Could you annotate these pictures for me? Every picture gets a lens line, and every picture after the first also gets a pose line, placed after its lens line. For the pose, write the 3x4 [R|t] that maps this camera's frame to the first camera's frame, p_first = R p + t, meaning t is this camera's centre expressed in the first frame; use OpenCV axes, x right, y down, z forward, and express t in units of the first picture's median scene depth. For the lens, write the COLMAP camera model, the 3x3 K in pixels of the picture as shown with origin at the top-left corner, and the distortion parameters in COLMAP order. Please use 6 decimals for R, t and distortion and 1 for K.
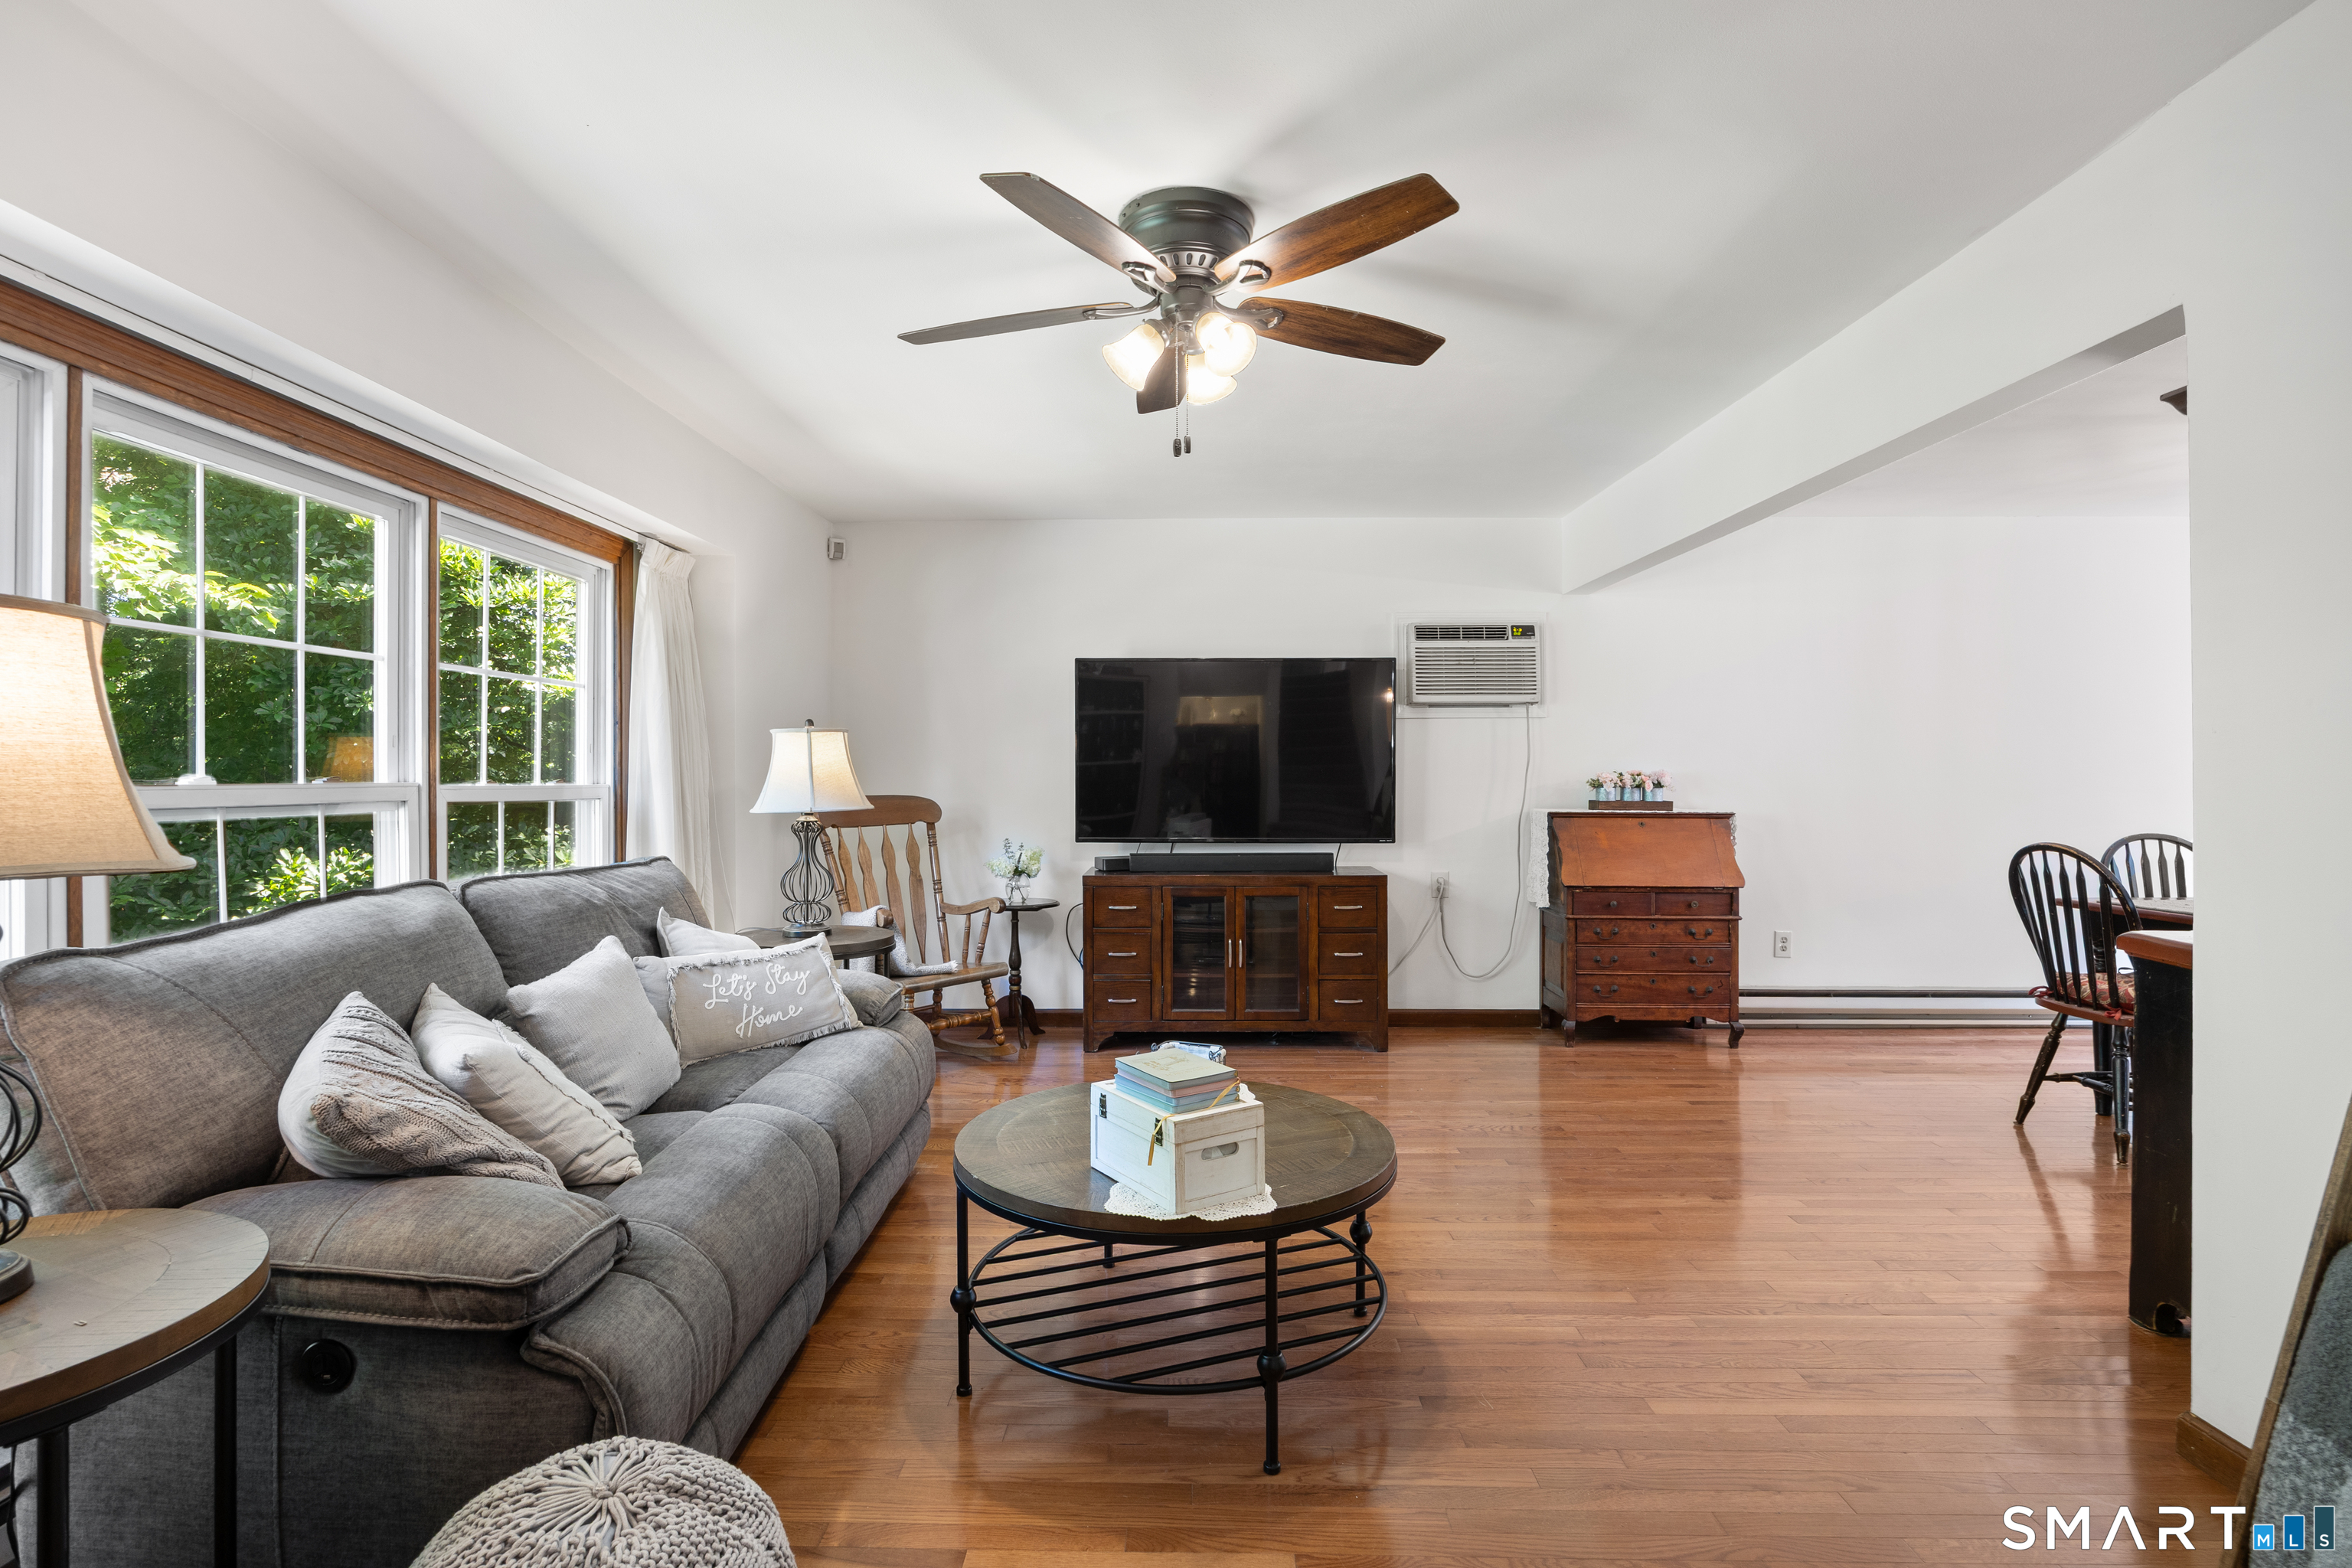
lens RADIAL K [[1164.6, 0, 1256.7], [0, 1164.6, 764.7], [0, 0, 1]] dist [0.000699, -0.000575]
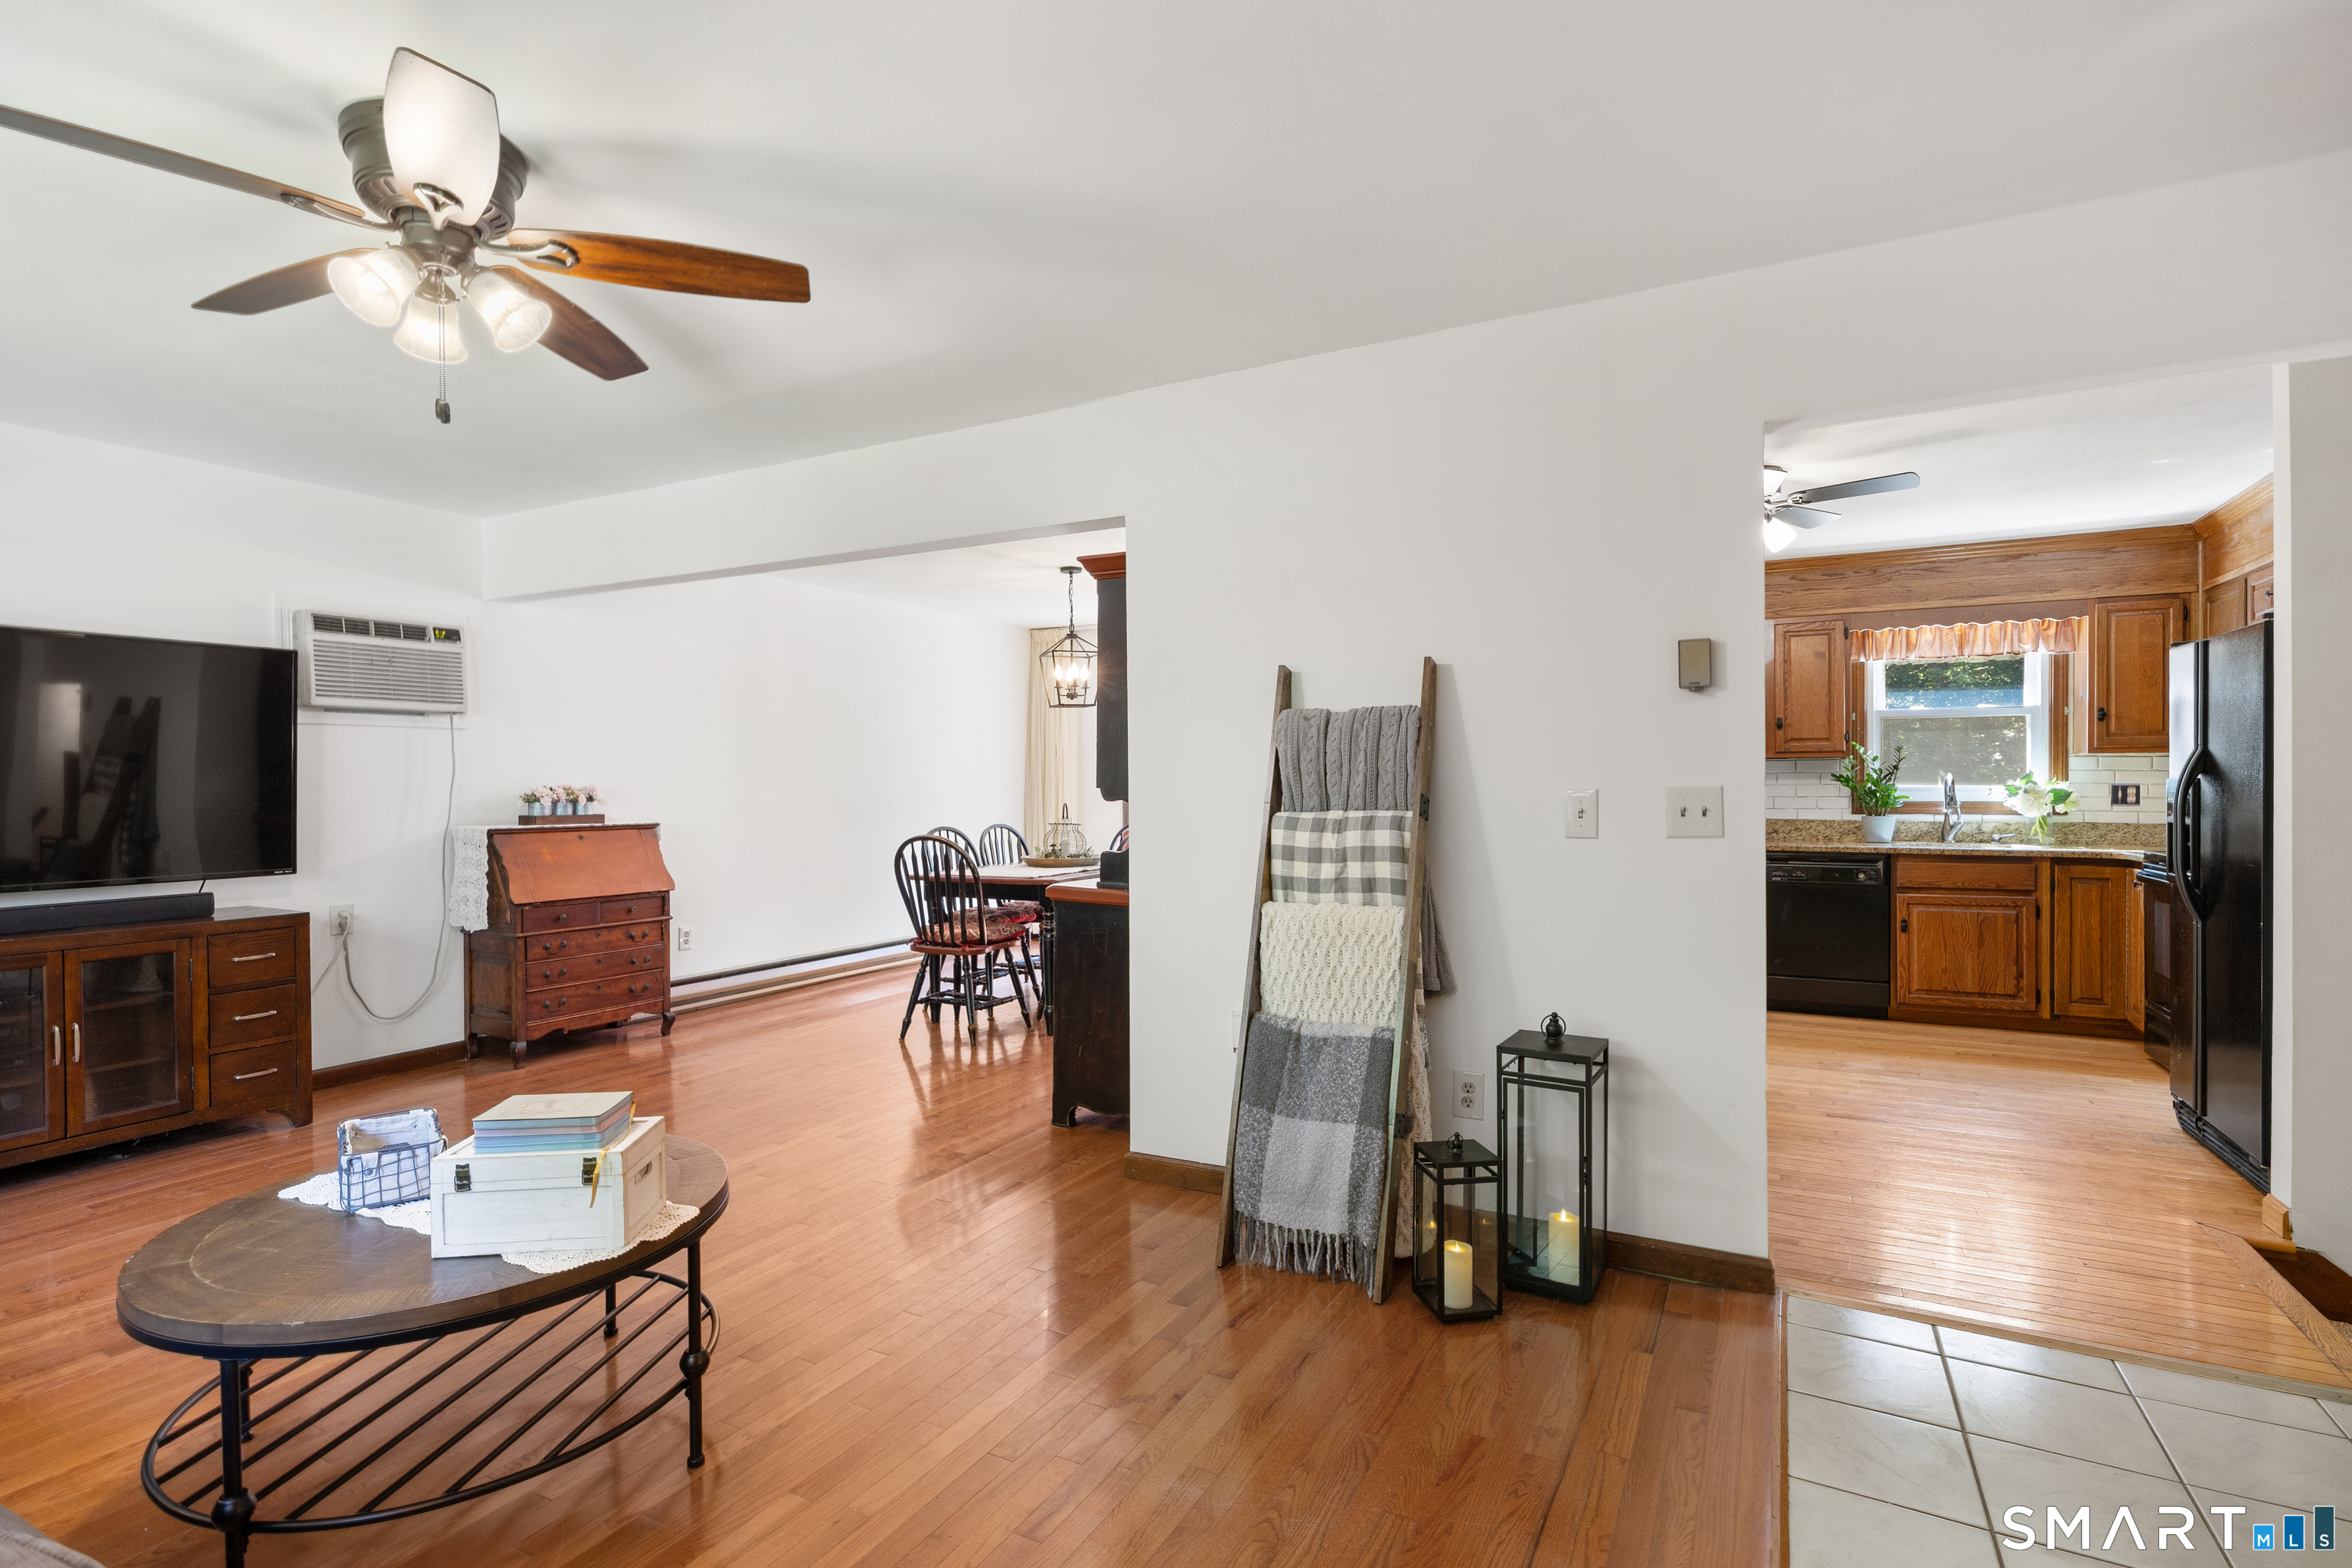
lens RADIAL K [[1133.0, 0, 1176.0], [0, 1133.0, 784.0], [0, 0, 1]] dist [0.002704, 0.000489]
pose [[0.458815, -0.003720, 0.888524, -0.322735], [-0.001310, 0.999987, 0.004863, -0.001395], [-0.888531, -0.003395, 0.458805, 0.076827]]
